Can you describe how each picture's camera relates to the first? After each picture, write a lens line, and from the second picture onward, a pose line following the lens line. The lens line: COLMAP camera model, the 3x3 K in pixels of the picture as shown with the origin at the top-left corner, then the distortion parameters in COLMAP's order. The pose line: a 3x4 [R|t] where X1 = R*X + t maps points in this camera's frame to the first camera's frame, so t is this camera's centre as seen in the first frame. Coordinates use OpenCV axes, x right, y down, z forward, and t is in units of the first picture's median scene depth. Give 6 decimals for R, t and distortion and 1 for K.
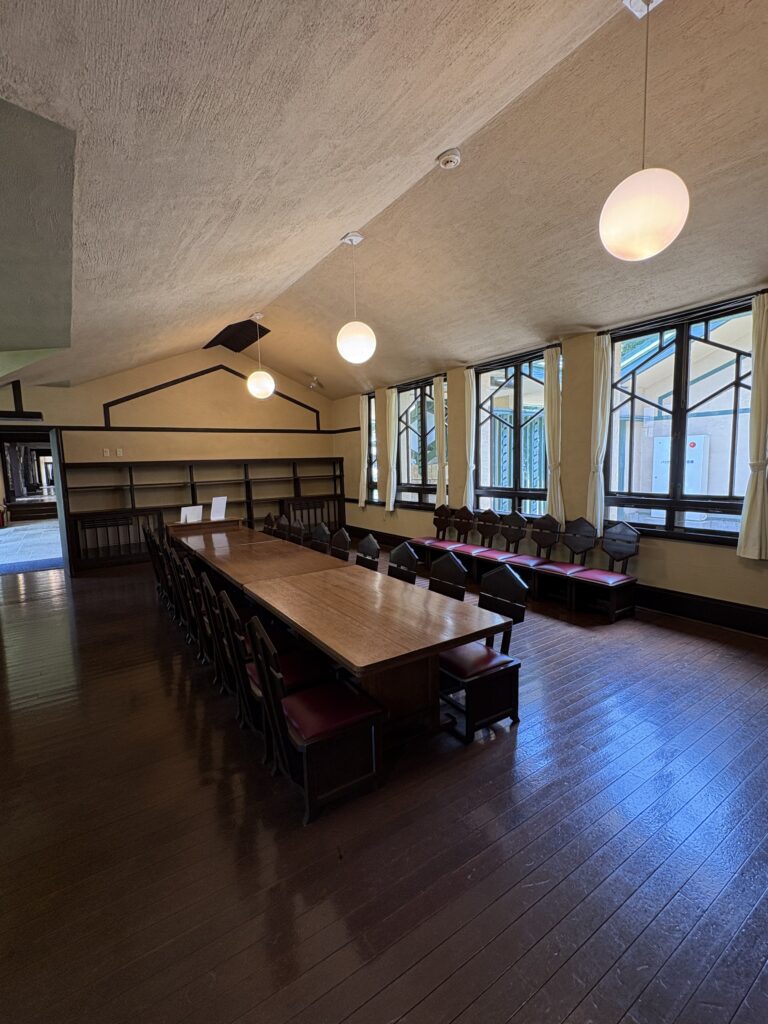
lens RADIAL K [[461.3, 0, 384.0], [0, 461.3, 512.0], [0, 0, 1]] dist [0.000069, -0.000002]
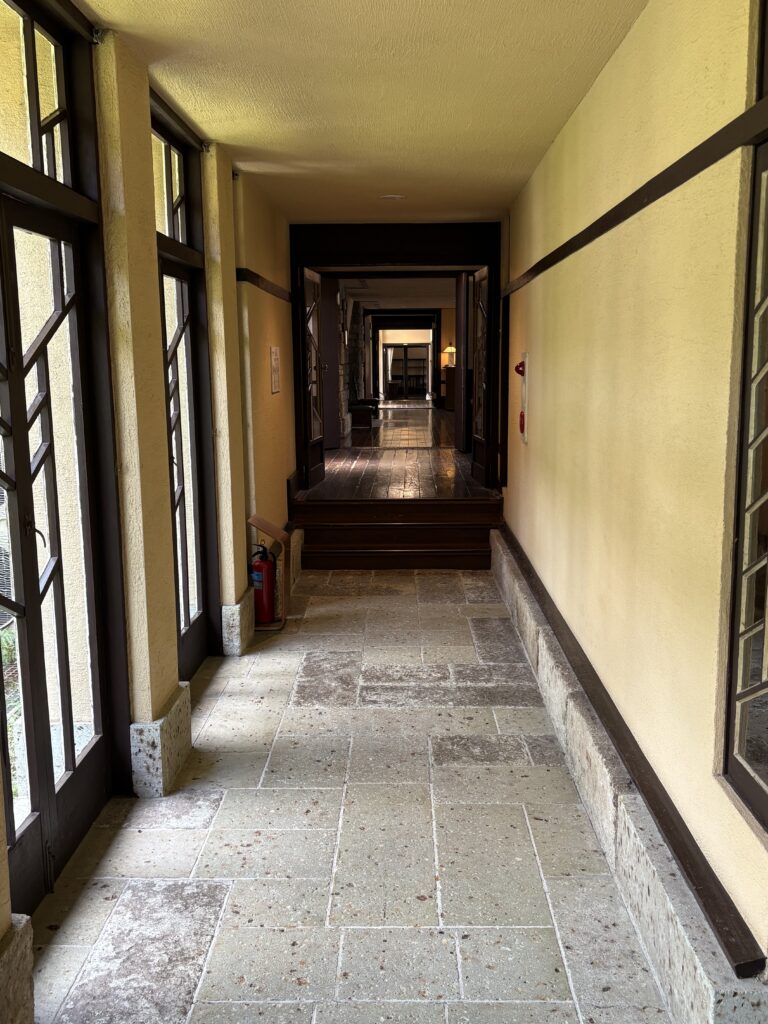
lens RADIAL K [[968.8, 0, 384.0], [0, 968.8, 512.0], [0, 0, 1]] dist [0.000158, -0.000014]
pose [[0.815469, 0.108537, -0.568533, -0.312523], [-0.074013, 0.993751, 0.083554, -0.041381], [0.574049, -0.026057, 0.818406, 0.389053]]
